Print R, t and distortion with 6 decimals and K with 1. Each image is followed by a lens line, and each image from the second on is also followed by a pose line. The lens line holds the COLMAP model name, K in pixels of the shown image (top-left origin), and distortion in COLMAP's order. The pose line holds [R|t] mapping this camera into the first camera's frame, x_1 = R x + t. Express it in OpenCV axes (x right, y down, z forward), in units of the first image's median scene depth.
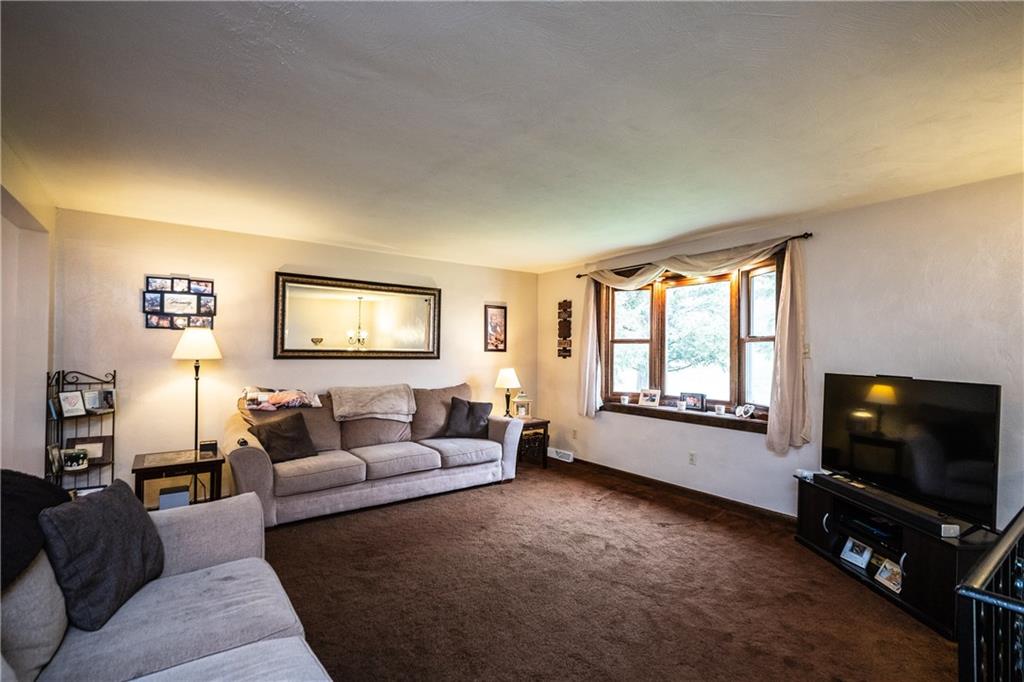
lens RADIAL K [[459.3, 0, 494.4], [0, 459.3, 349.8], [0, 0, 1]] dist [0.017828, -0.000431]
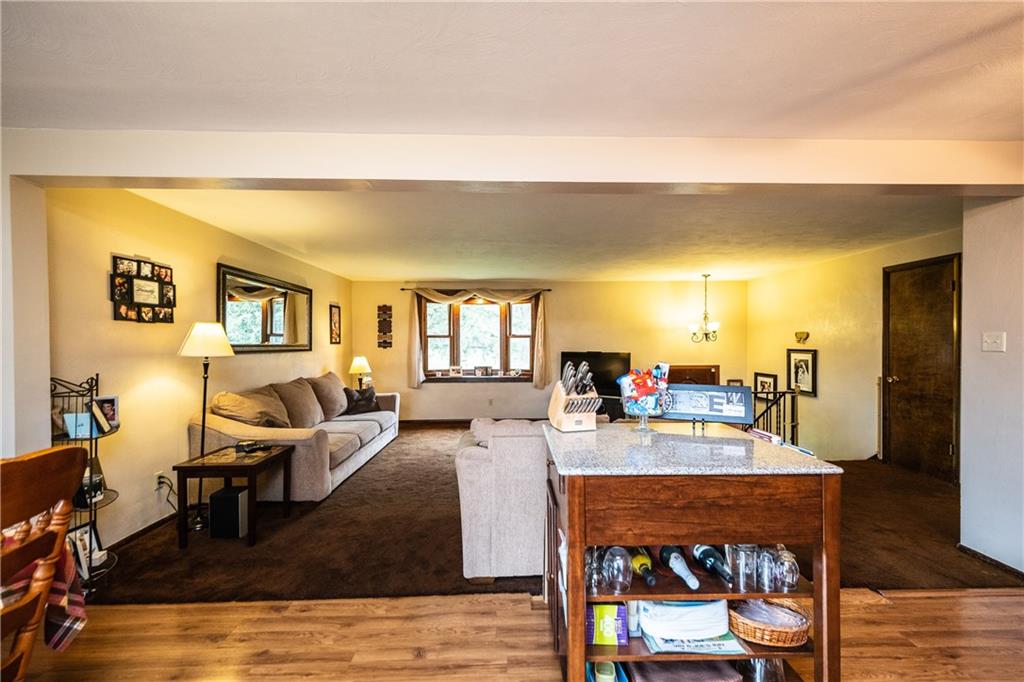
lens RADIAL K [[404.8, 0, 521.8], [0, 404.8, 342.9], [0, 0, 1]] dist [0.002858, -0.000474]
pose [[0.556913, -0.010013, 0.830510, -0.732801], [0.004098, 0.999948, 0.009308, -0.008625], [-0.830561, -0.001780, 0.556925, 0.017252]]
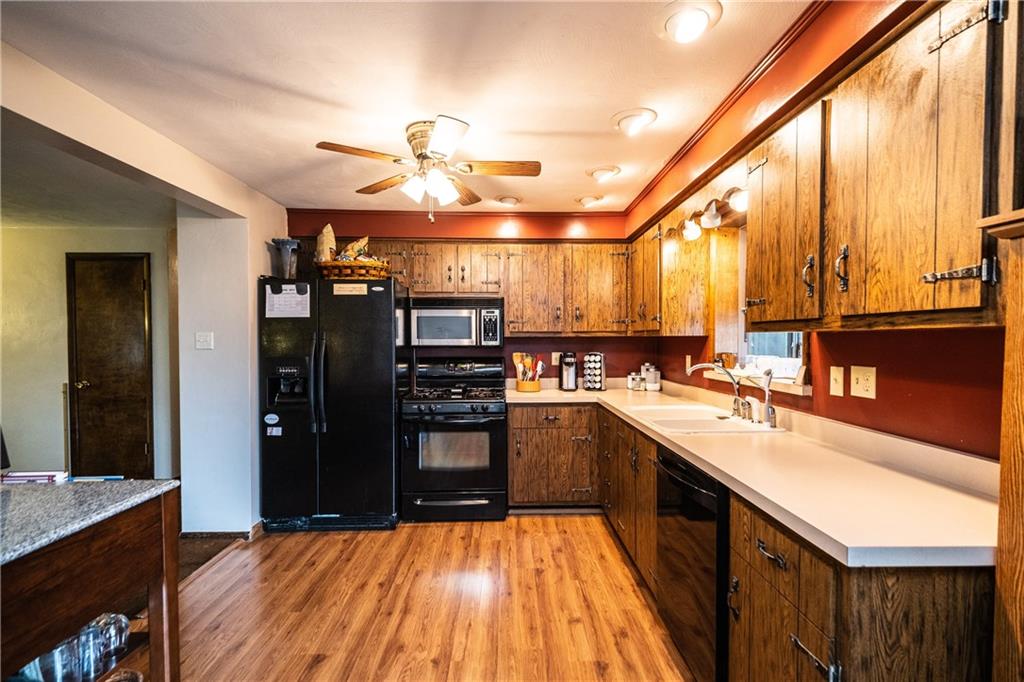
lens RADIAL K [[469.3, 0, 514.1], [0, 469.3, 345.2], [0, 0, 1]] dist [-0.004144, -0.000776]
pose [[-0.822546, -0.012298, 0.568566, -0.717552], [-0.004953, 0.999883, 0.014461, -0.008616], [-0.568678, 0.009079, -0.822510, 0.106887]]
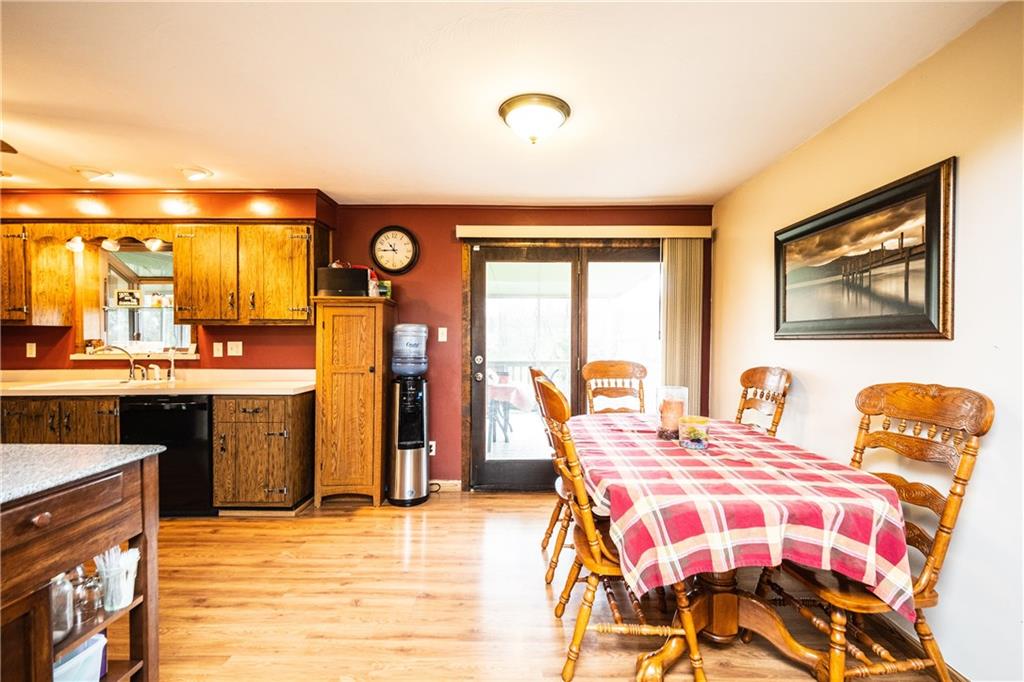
lens RADIAL K [[448.3, 0, 513.6], [0, 448.3, 345.8], [0, 0, 1]] dist [0.005617, -0.001818]
pose [[-0.581267, 0.006837, -0.813684, -0.394703], [-0.002436, 0.999946, 0.010142, 0.009447], [0.813709, 0.007878, -0.581219, 0.481637]]
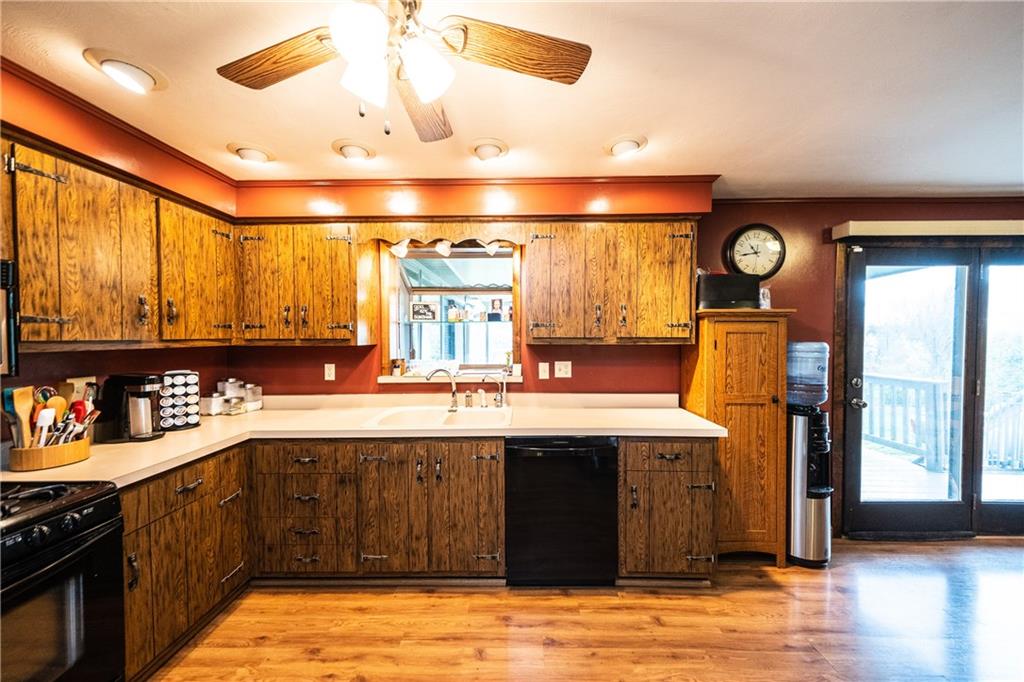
lens RADIAL K [[369.9, 0, 511.9], [0, 369.9, 345.8], [0, 0, 1]] dist [0.011643, -0.000552]
pose [[-0.594337, 0.017868, -0.804018, -0.264177], [-0.000138, 0.999751, 0.022320, -0.023139], [0.804216, 0.013377, -0.594186, -0.075549]]
